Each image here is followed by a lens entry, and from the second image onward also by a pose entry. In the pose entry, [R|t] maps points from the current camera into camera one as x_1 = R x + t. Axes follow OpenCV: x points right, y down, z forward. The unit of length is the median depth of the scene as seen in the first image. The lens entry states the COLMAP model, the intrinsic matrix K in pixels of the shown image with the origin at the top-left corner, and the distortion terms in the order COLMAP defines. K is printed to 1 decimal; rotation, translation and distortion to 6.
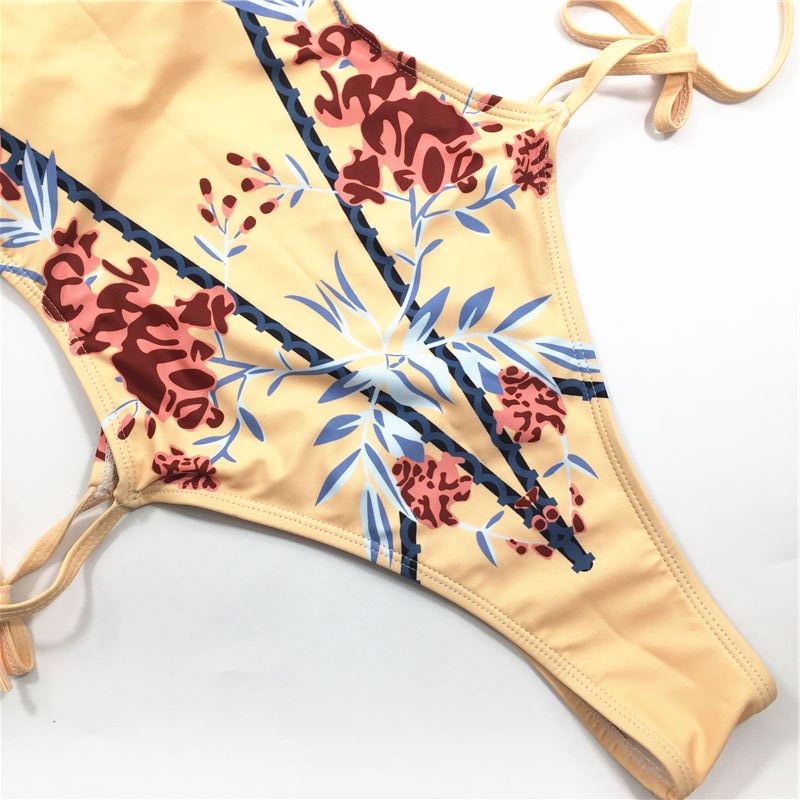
lens RADIAL K [[909.7, 0, 397.9], [0, 909.7, 389.6], [0, 0, 1]] dist [0.070048, -0.070125]
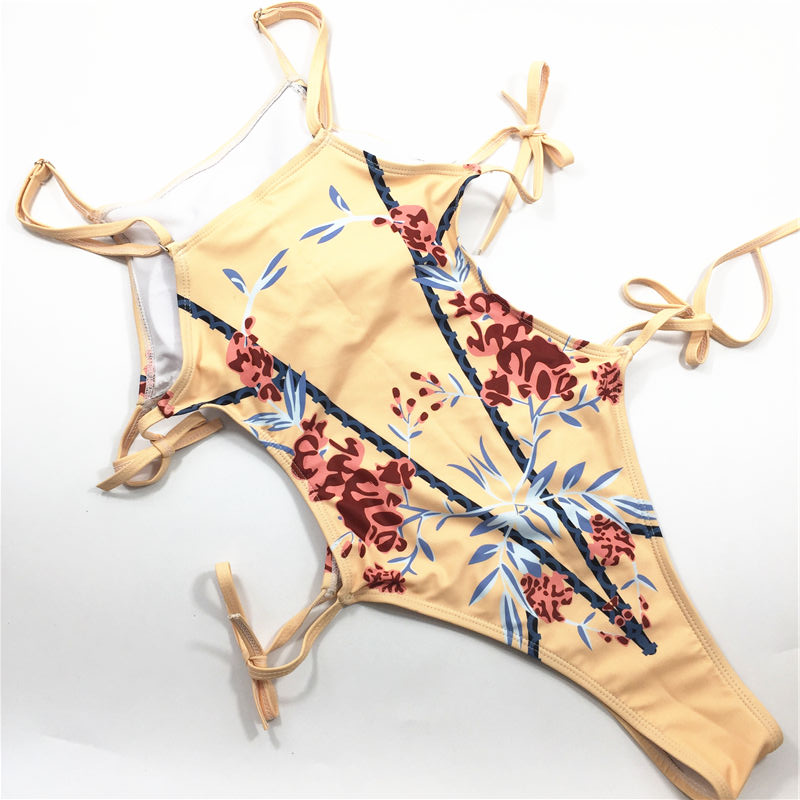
lens RADIAL K [[931.0, 0, 397.2], [0, 931.0, 394.8], [0, 0, 1]] dist [0.073017, -0.047884]
pose [[0.999743, 0.019280, 0.011894, -0.230454], [-0.017225, 0.987981, -0.153611, 0.022632], [-0.014713, 0.153367, 0.988060, -0.558985]]
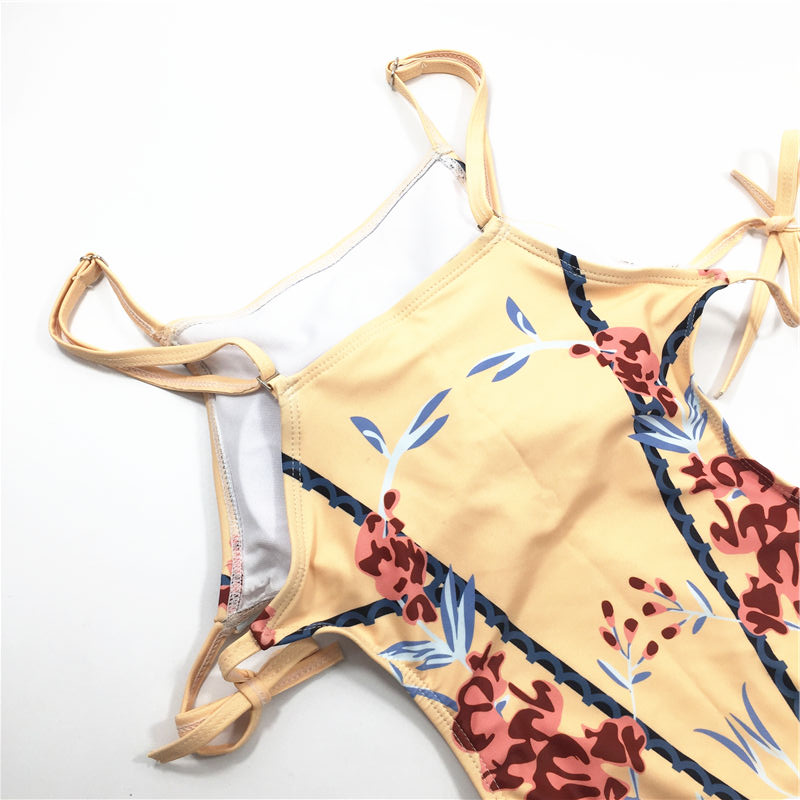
lens RADIAL K [[909.7, 0, 397.9], [0, 909.7, 389.6], [0, 0, 1]] dist [0.070048, -0.070125]
pose [[0.999223, 0.038963, 0.005898, -0.464009], [-0.036208, 0.966839, -0.252808, -0.195035], [-0.015552, 0.252398, 0.967498, -0.037499]]
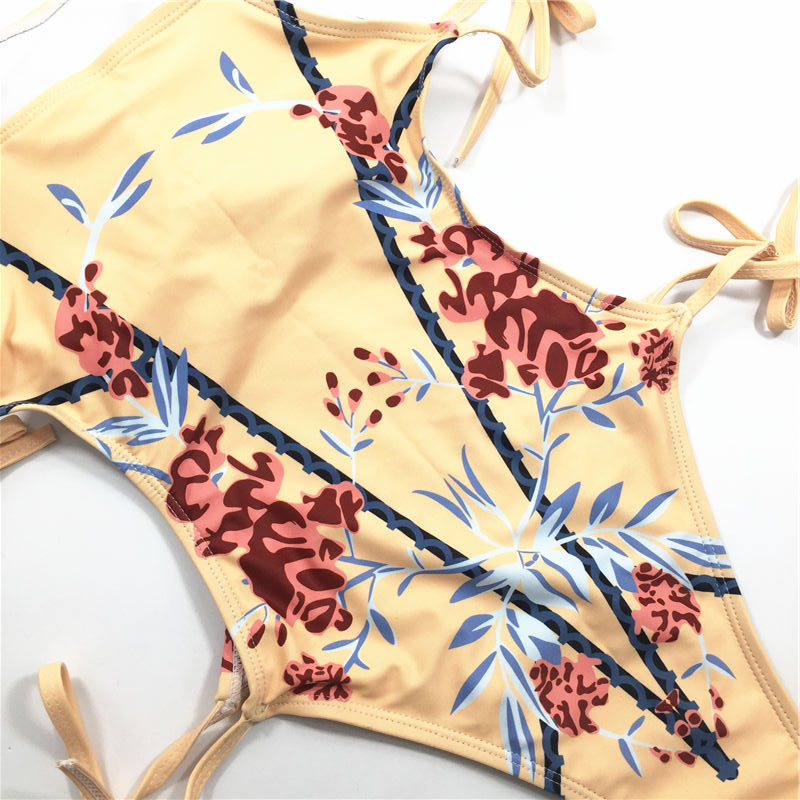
lens RADIAL K [[909.7, 0, 397.9], [0, 909.7, 389.6], [0, 0, 1]] dist [0.070048, -0.070125]
pose [[0.996454, 0.003220, 0.084073, -0.225211], [0.006382, 0.993496, -0.113686, -0.100490], [-0.083892, 0.113820, 0.989953, 0.015452]]
